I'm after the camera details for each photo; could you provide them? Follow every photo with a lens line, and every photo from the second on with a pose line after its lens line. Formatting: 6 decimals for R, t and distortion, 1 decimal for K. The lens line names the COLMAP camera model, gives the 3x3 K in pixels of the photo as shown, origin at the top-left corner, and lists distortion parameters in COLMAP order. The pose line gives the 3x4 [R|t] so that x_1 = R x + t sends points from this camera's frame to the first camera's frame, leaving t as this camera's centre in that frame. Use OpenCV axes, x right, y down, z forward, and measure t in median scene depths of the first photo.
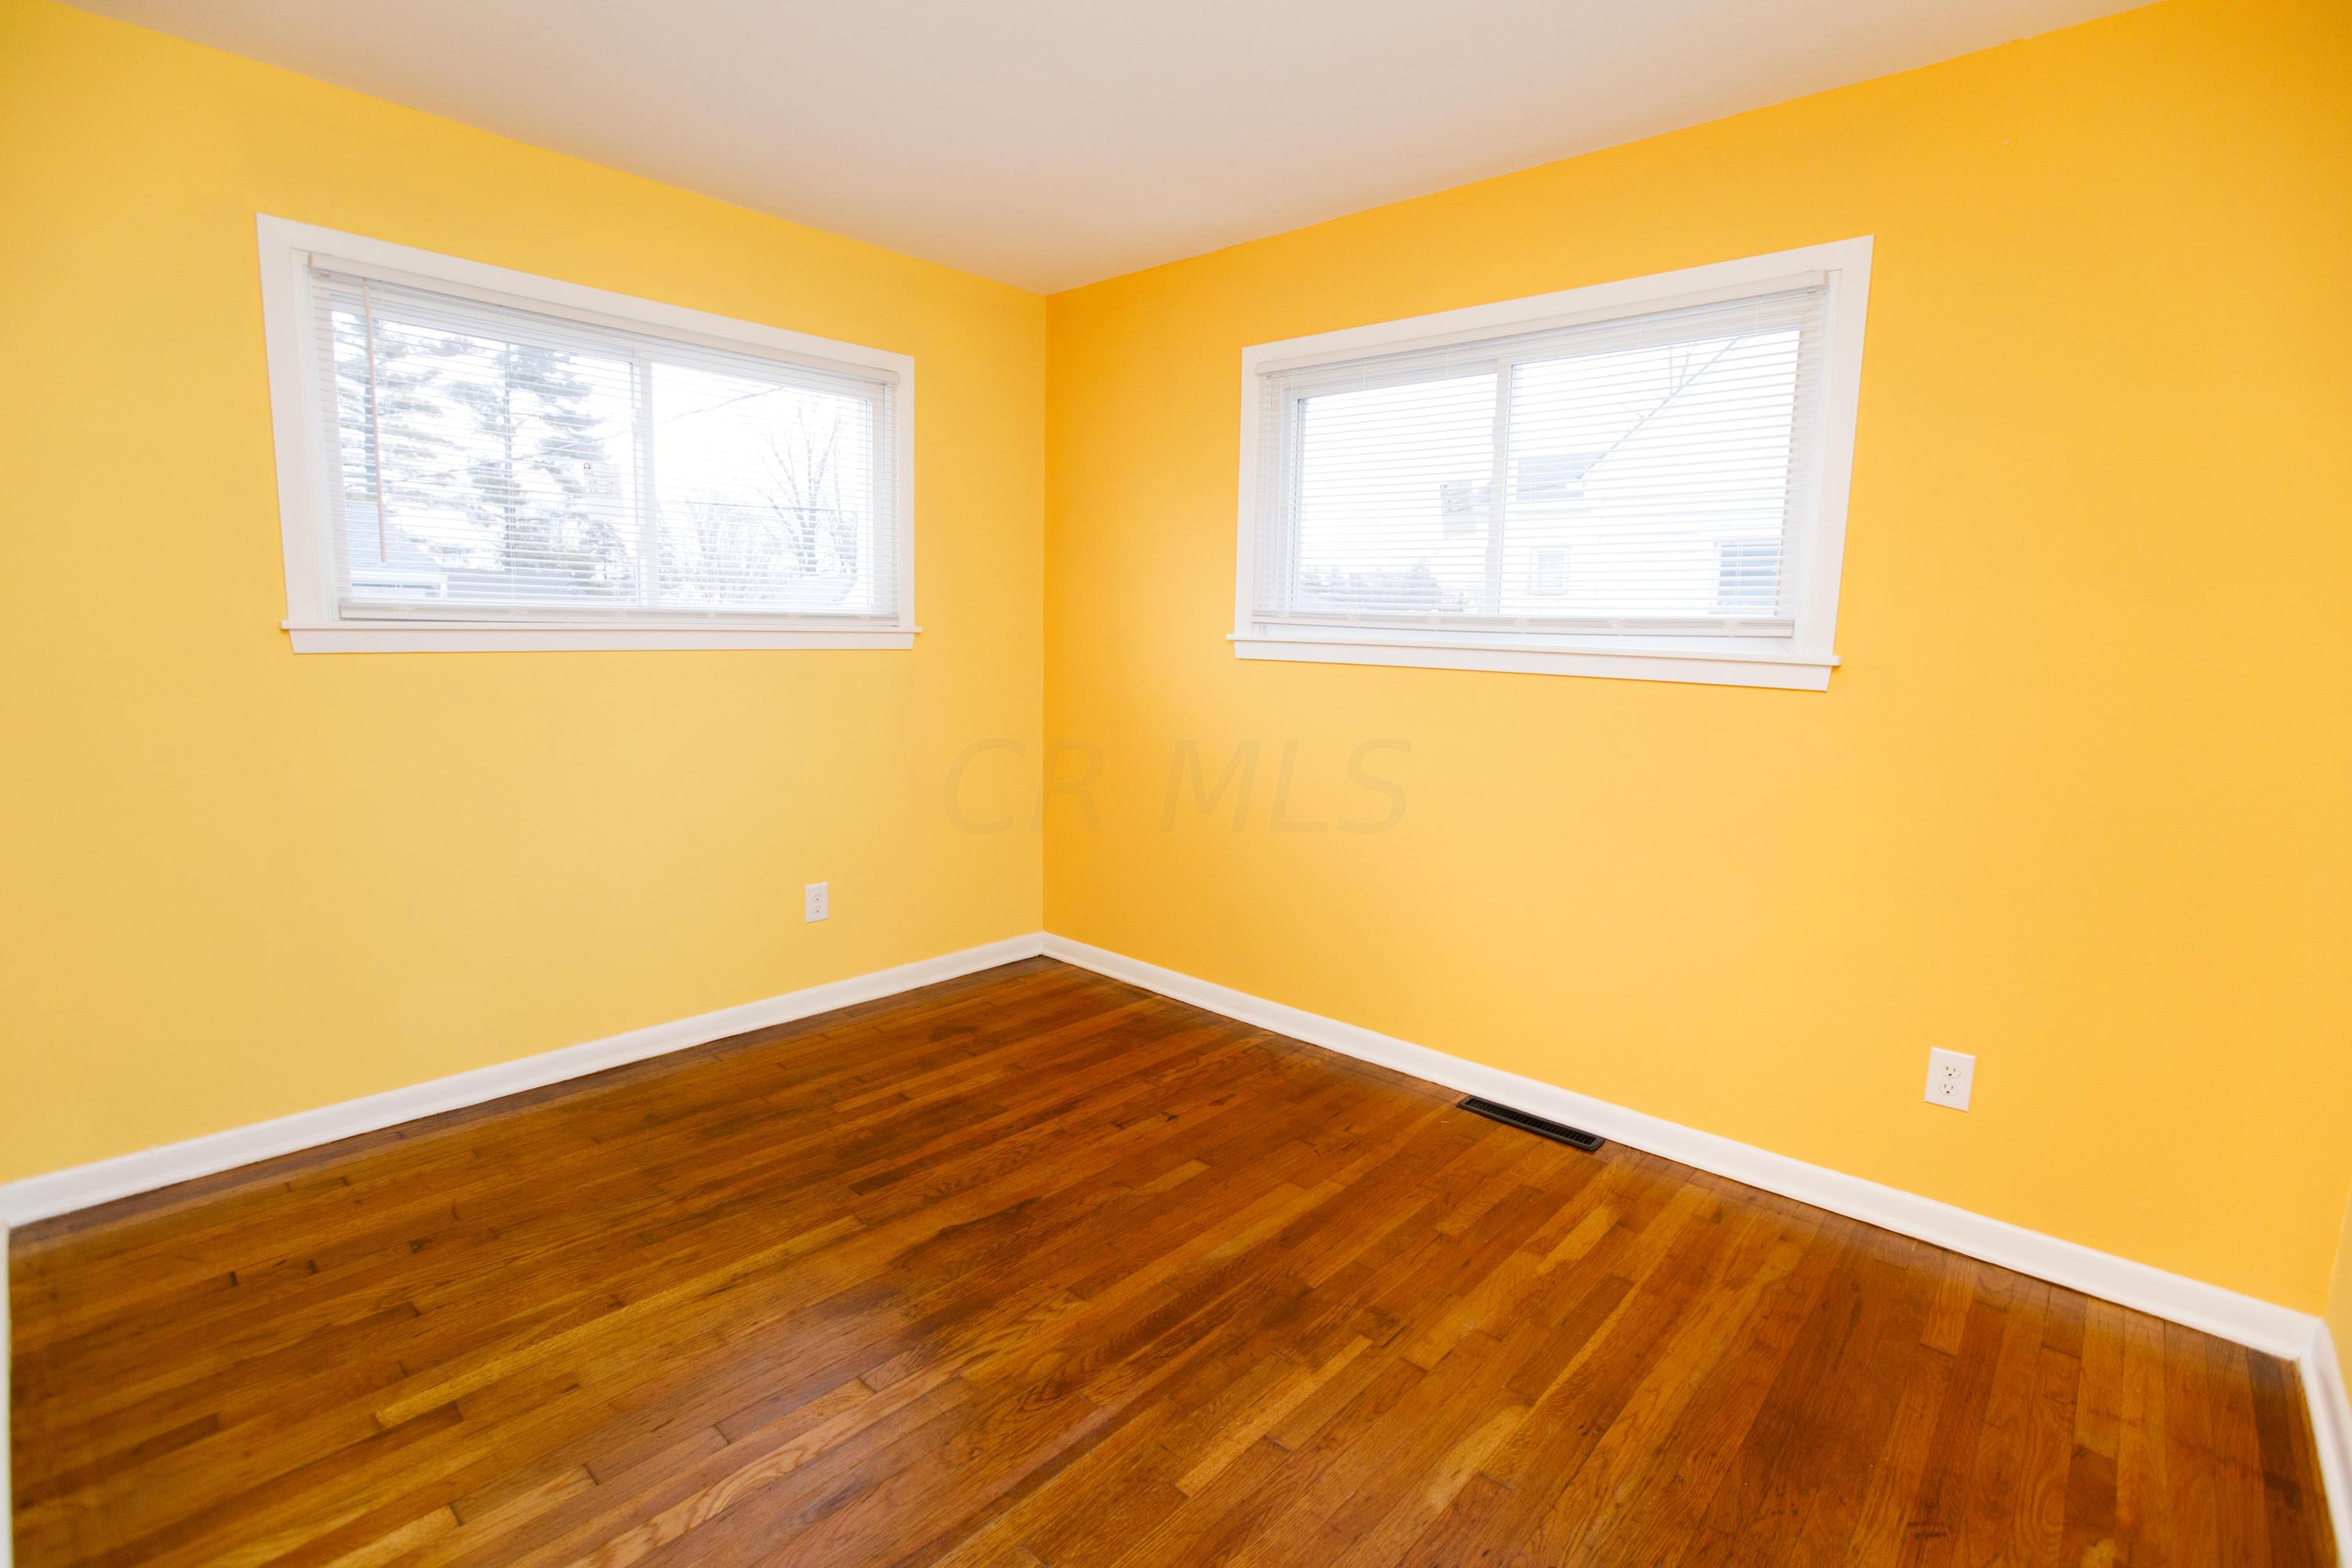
lens RADIAL K [[1084.9, 0, 1176.0], [0, 1084.9, 784.0], [0, 0, 1]] dist [-0.069494, 0.037036]
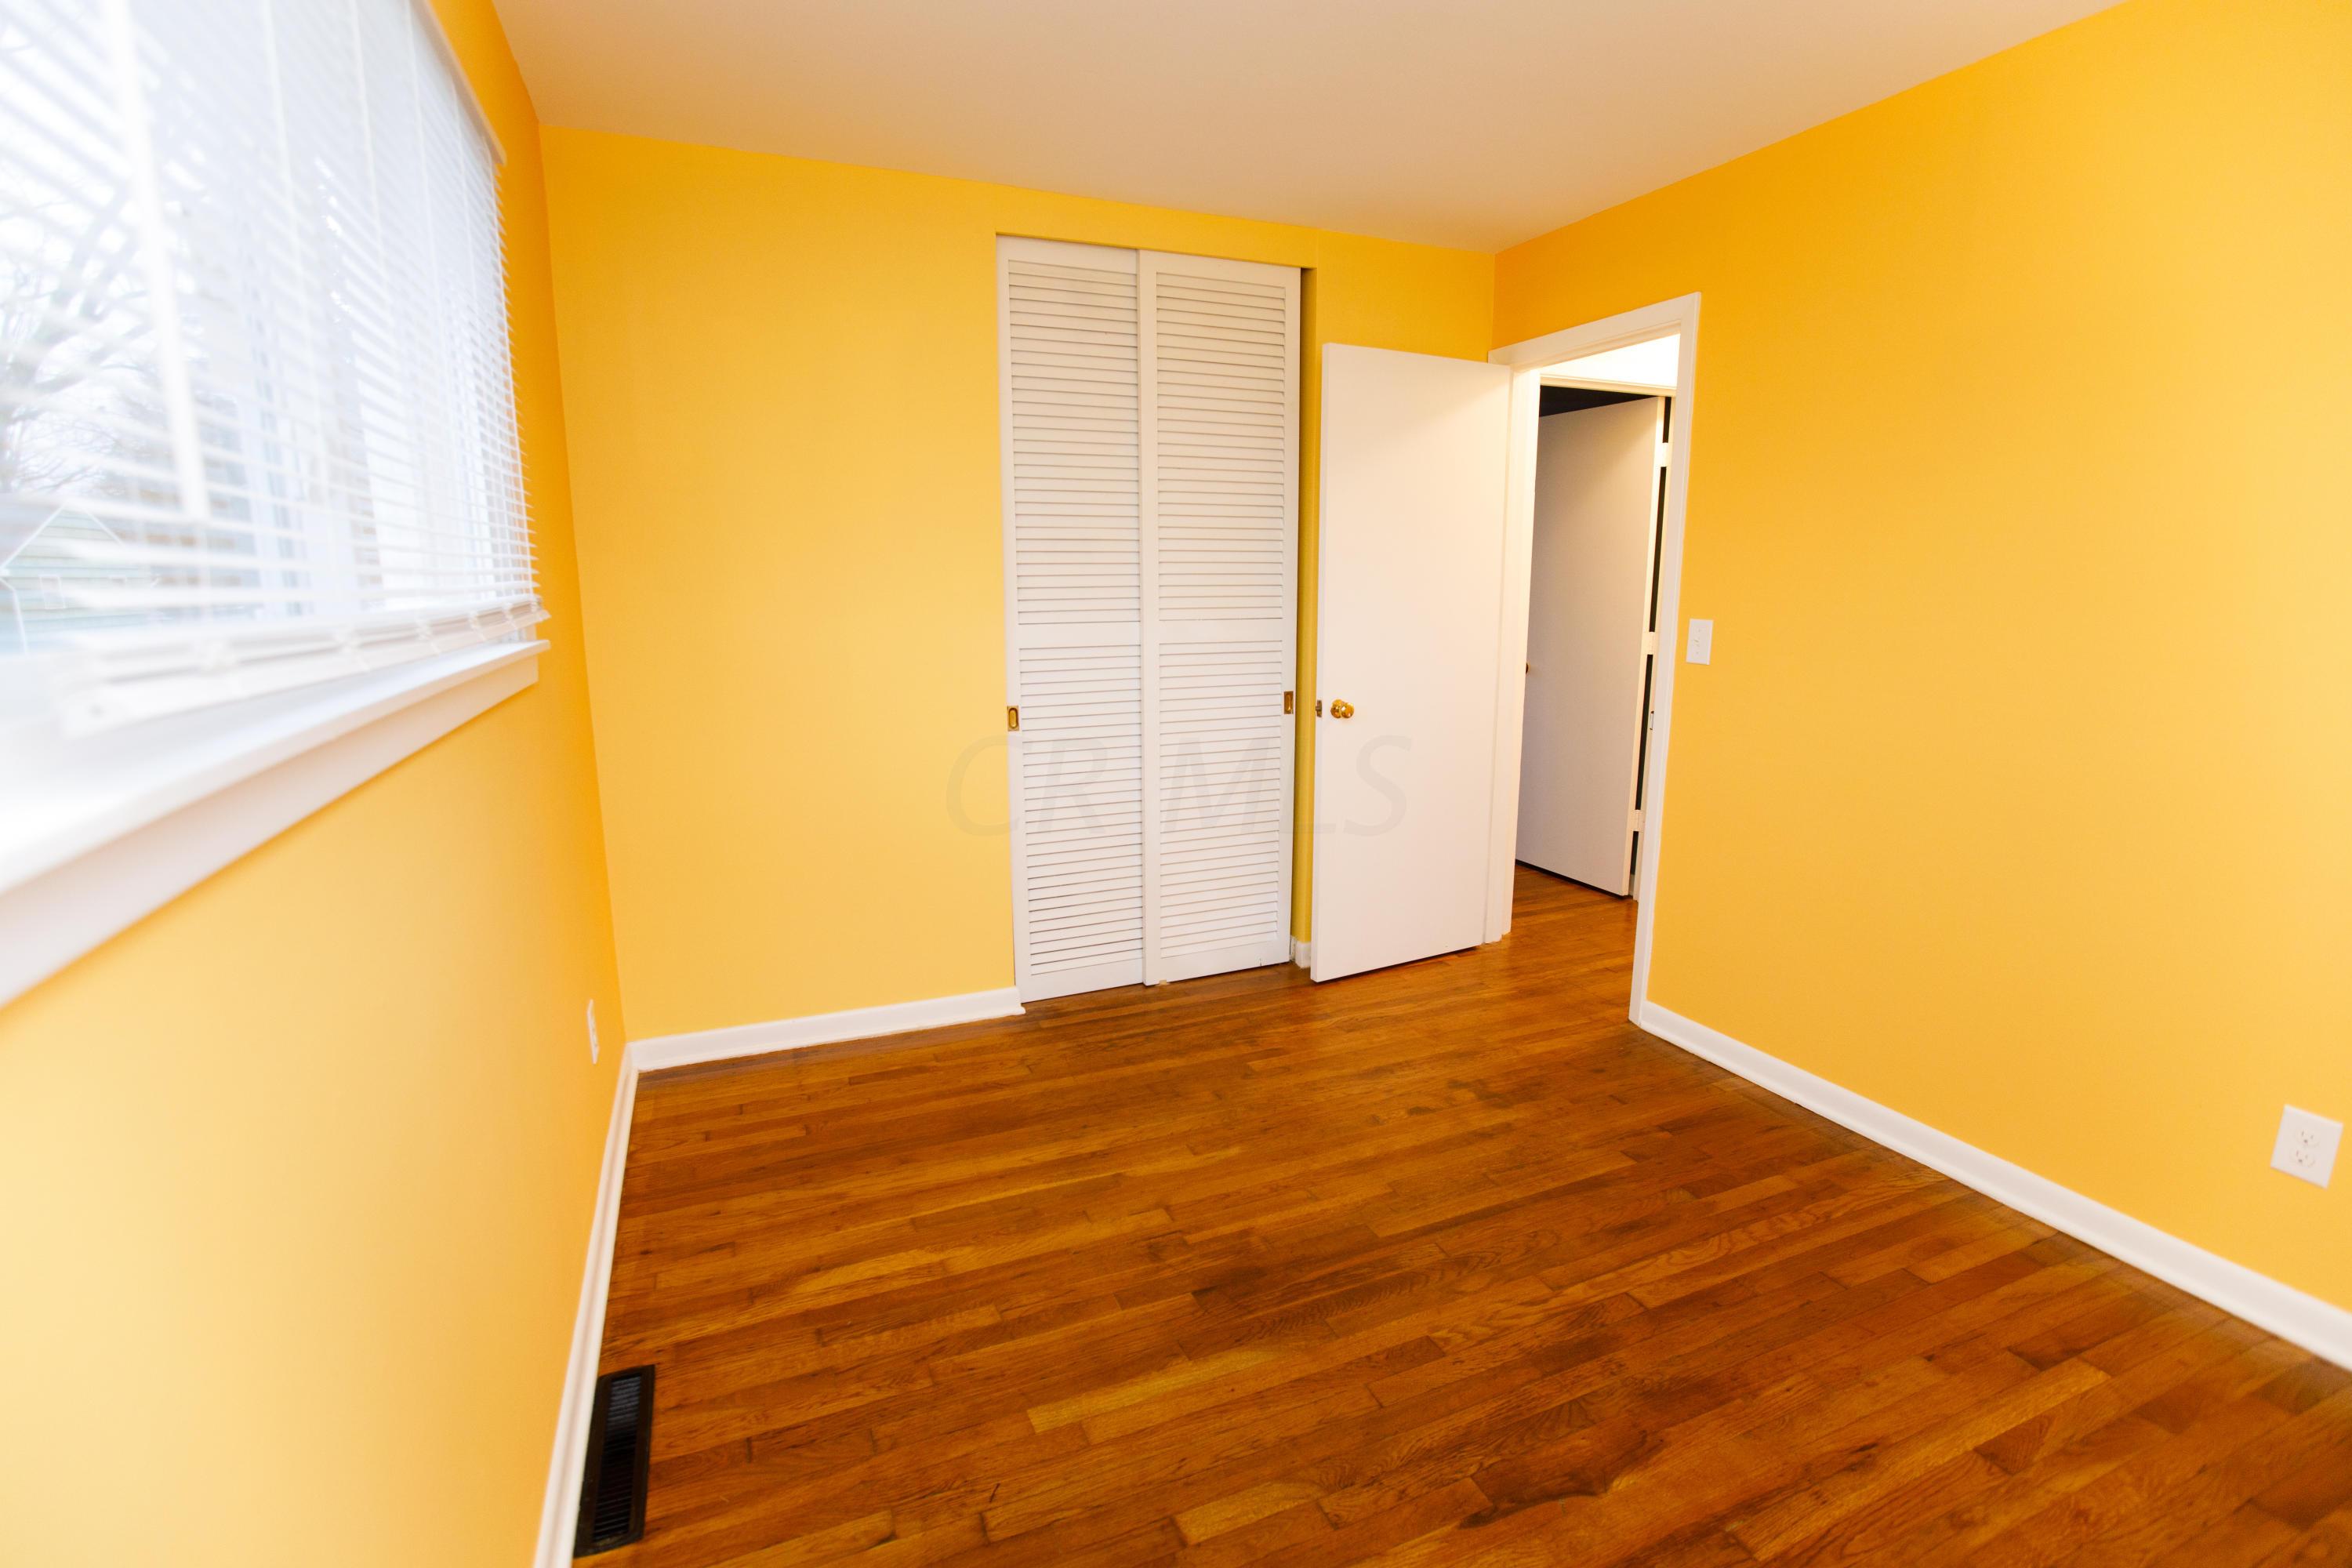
lens RADIAL K [[1084.9, 0, 1176.0], [0, 1084.9, 784.0], [0, 0, 1]] dist [-0.069494, 0.037036]
pose [[-0.909024, -0.097583, 0.405157, -0.222827], [0.043371, 0.944768, 0.324858, -0.305735], [-0.414480, 0.312875, -0.854585, 1.787114]]
